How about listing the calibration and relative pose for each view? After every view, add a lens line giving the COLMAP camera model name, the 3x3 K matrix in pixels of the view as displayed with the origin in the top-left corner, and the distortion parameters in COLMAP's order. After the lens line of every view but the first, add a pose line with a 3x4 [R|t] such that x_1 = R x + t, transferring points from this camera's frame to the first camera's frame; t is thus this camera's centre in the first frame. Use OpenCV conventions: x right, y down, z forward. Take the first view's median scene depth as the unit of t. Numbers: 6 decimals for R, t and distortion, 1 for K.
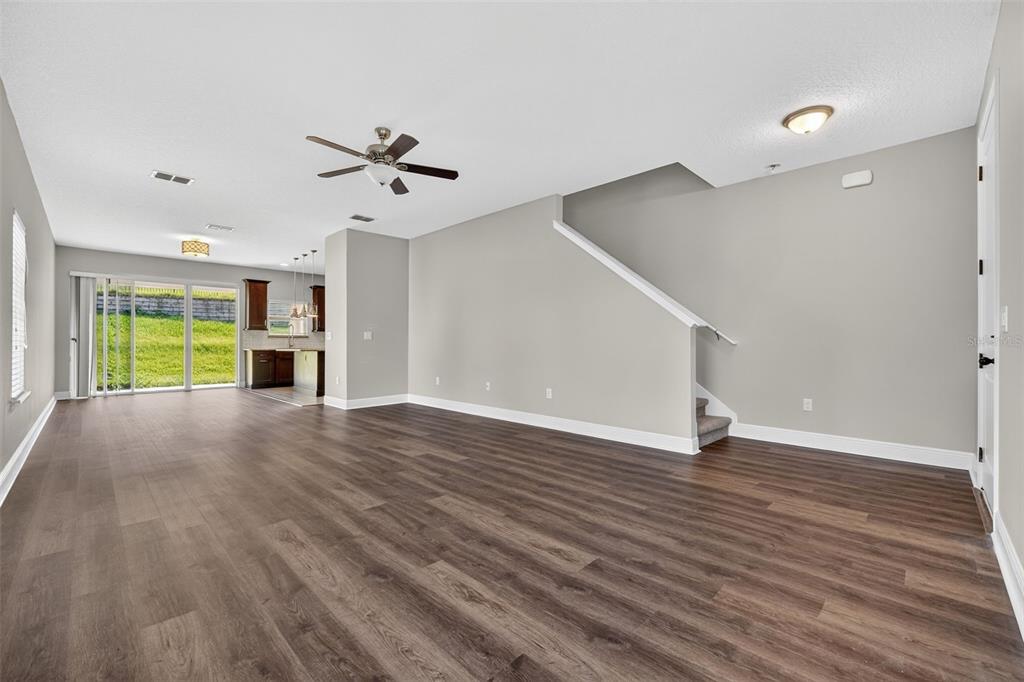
lens RADIAL K [[427.4, 0, 509.1], [0, 427.4, 344.1], [0, 0, 1]] dist [-0.017673, 0.004391]
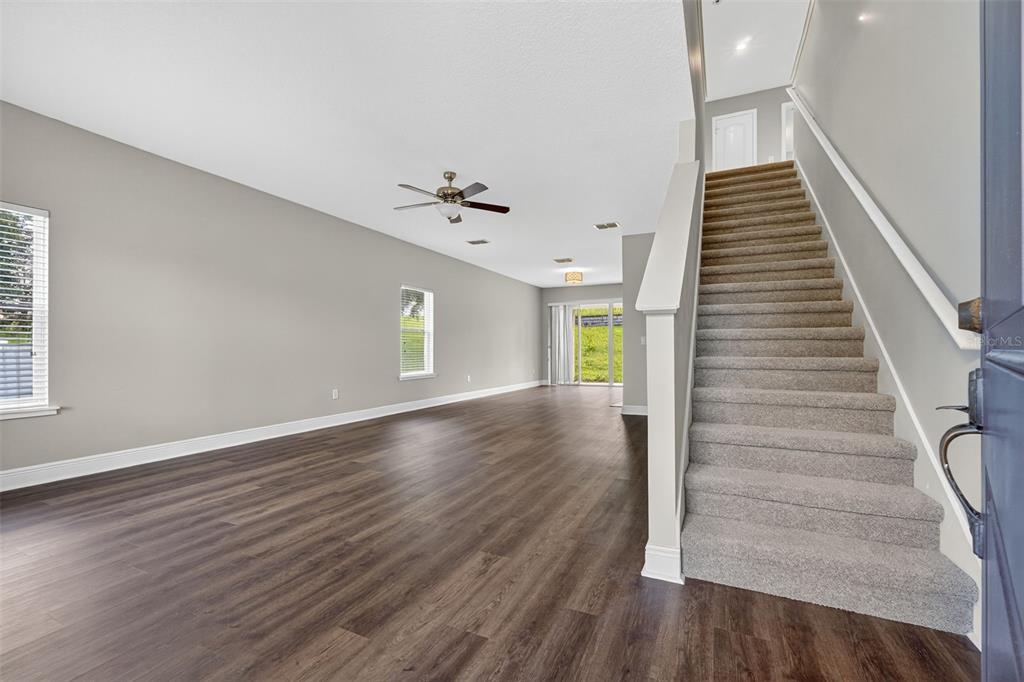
lens RADIAL K [[427.4, 0, 509.7], [0, 427.4, 348.2], [0, 0, 1]] dist [-0.017673, 0.004391]
pose [[0.326971, -0.008422, -0.944997, 2.289442], [0.005857, 0.999959, -0.006885, 0.014451], [0.945016, -0.003284, 0.327007, 1.905142]]
